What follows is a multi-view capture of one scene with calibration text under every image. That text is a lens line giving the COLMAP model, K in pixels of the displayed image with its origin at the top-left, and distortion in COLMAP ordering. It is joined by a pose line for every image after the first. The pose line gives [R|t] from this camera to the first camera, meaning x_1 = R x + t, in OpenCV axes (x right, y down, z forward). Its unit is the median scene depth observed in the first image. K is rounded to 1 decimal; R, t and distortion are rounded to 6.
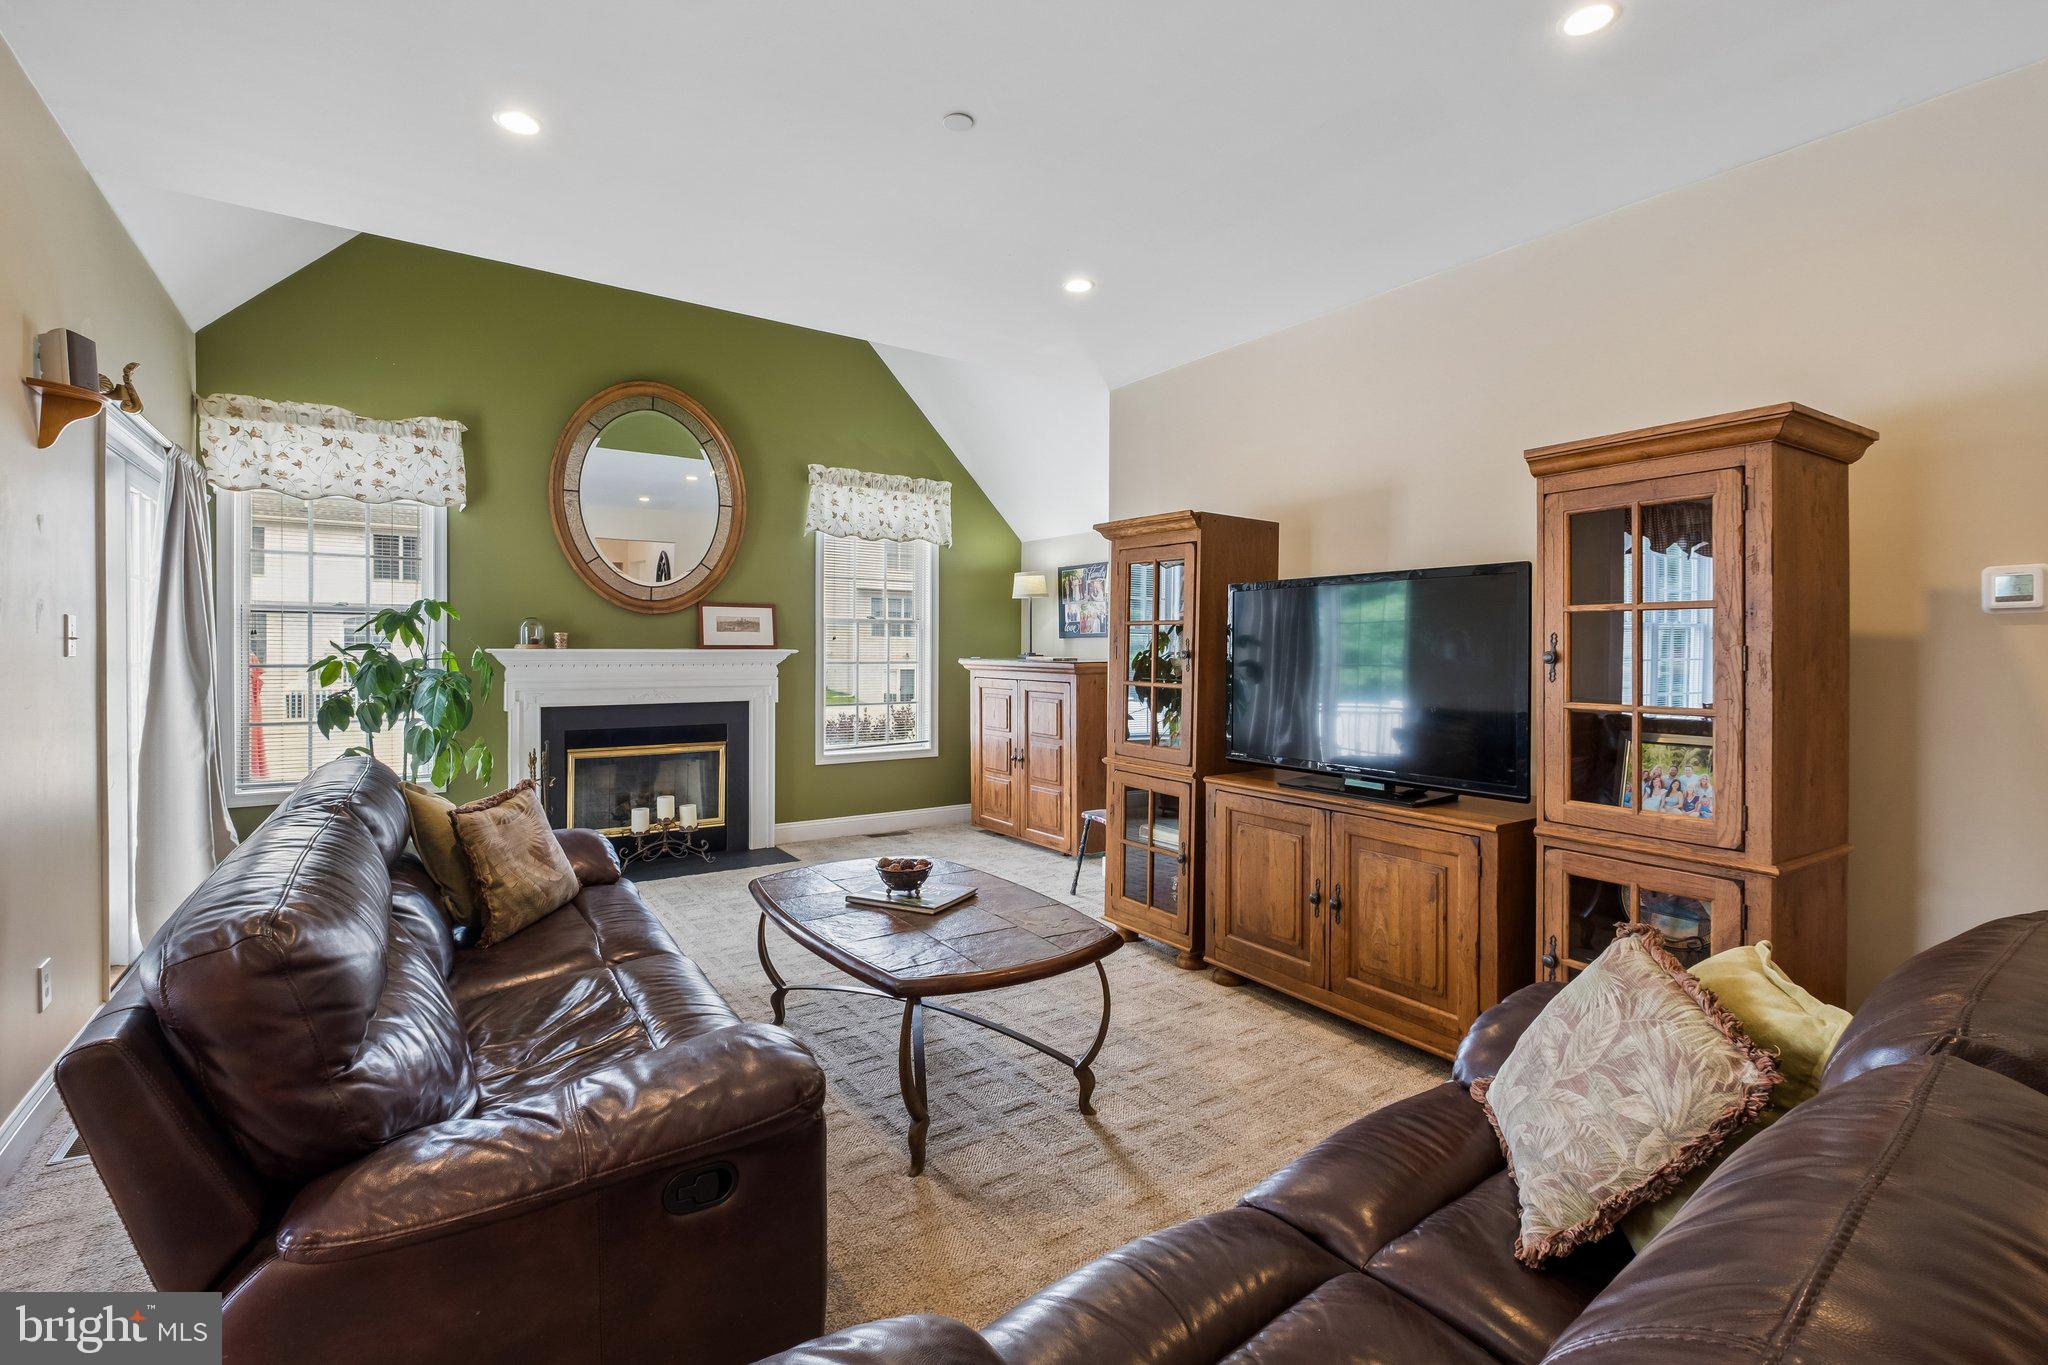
lens RADIAL K [[910.0, 0, 1016.0], [0, 910.0, 653.9], [0, 0, 1]] dist [0.000658, 0.000199]
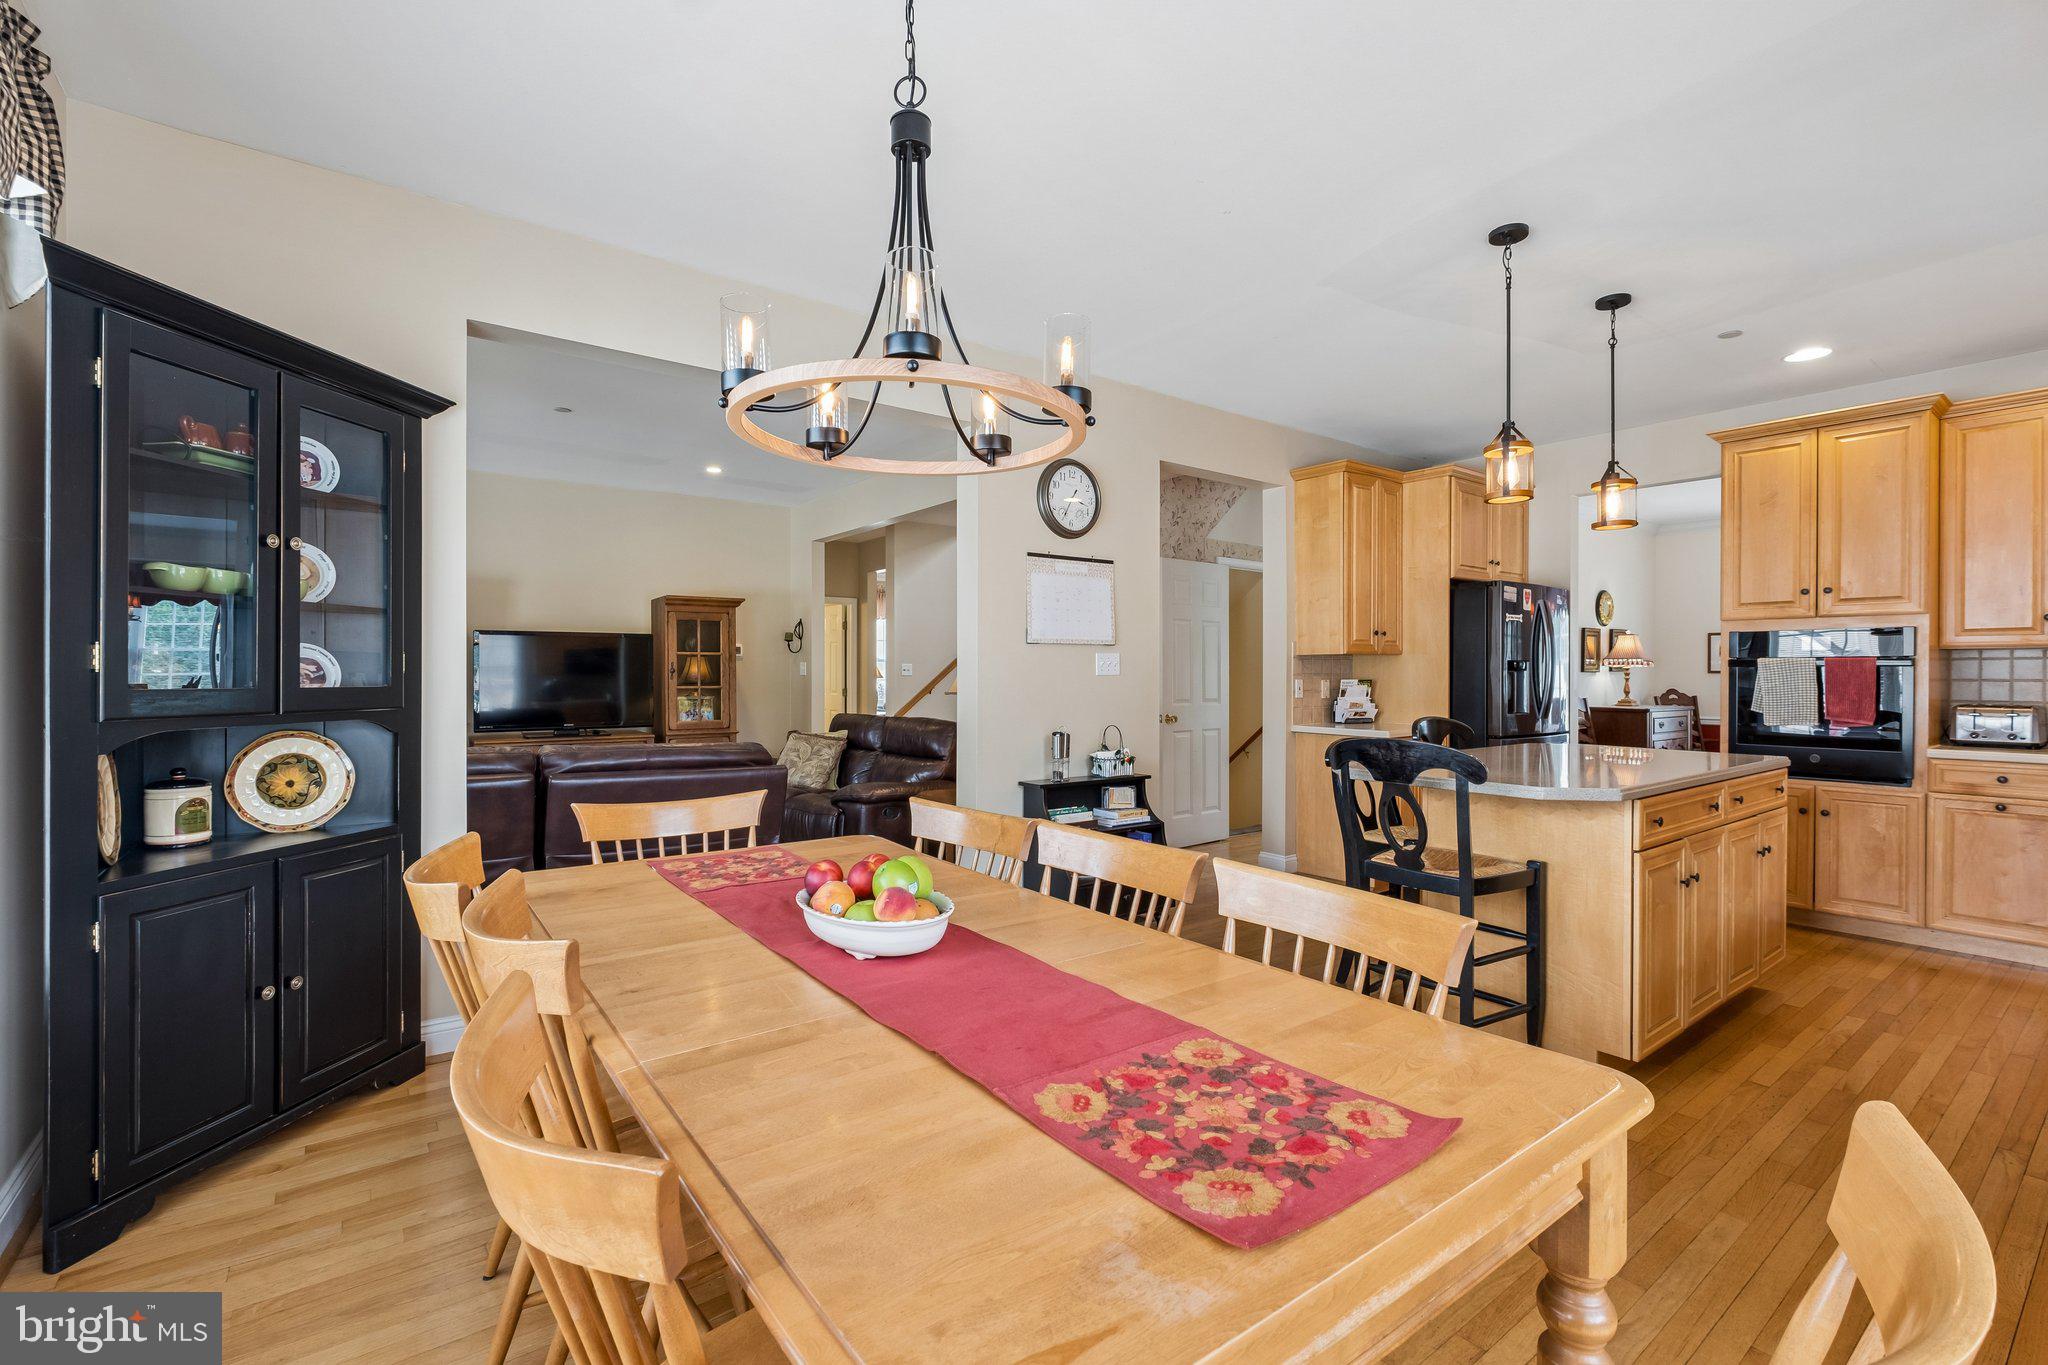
lens RADIAL K [[894.0, 0, 998.0], [0, 894.0, 677.0], [0, 0, 1]] dist [-0.001358, 0.000019]
pose [[-0.021026, -0.006201, 0.999760, -1.049720], [0.007685, 0.999950, 0.006364, 0.006945], [-0.999749, 0.007817, -0.020977, 0.034656]]
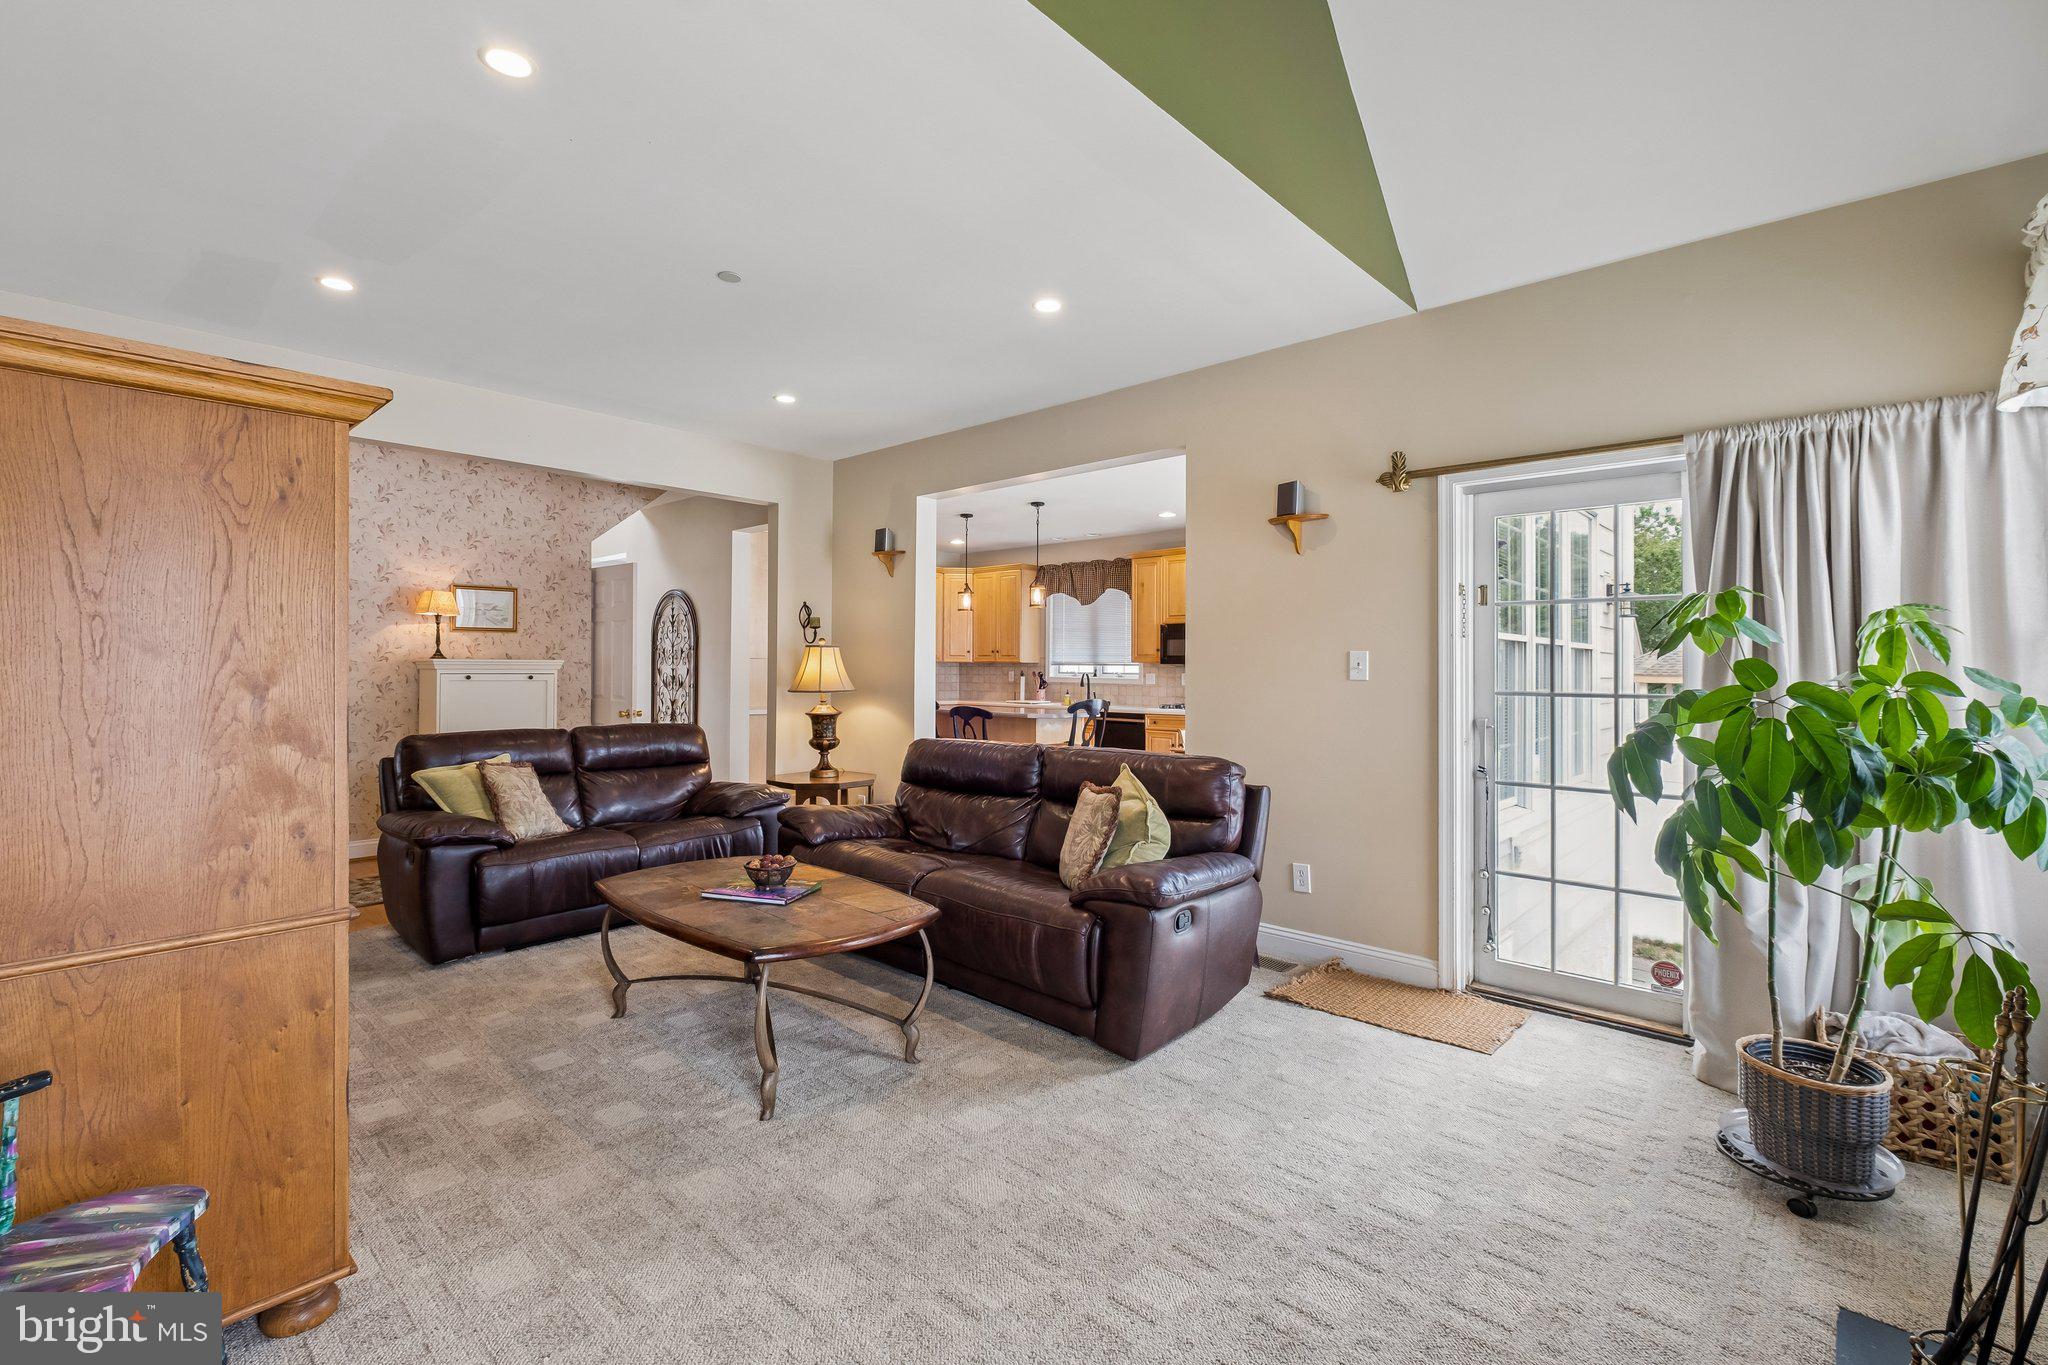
lens RADIAL K [[910.0, 0, 1016.0], [0, 910.0, 653.9], [0, 0, 1]] dist [0.000658, 0.000199]
pose [[-0.976023, -0.015011, -0.217148, -0.094065], [-0.013305, 0.999868, -0.009316, -0.008768], [0.217259, -0.006204, -0.976094, 1.199275]]
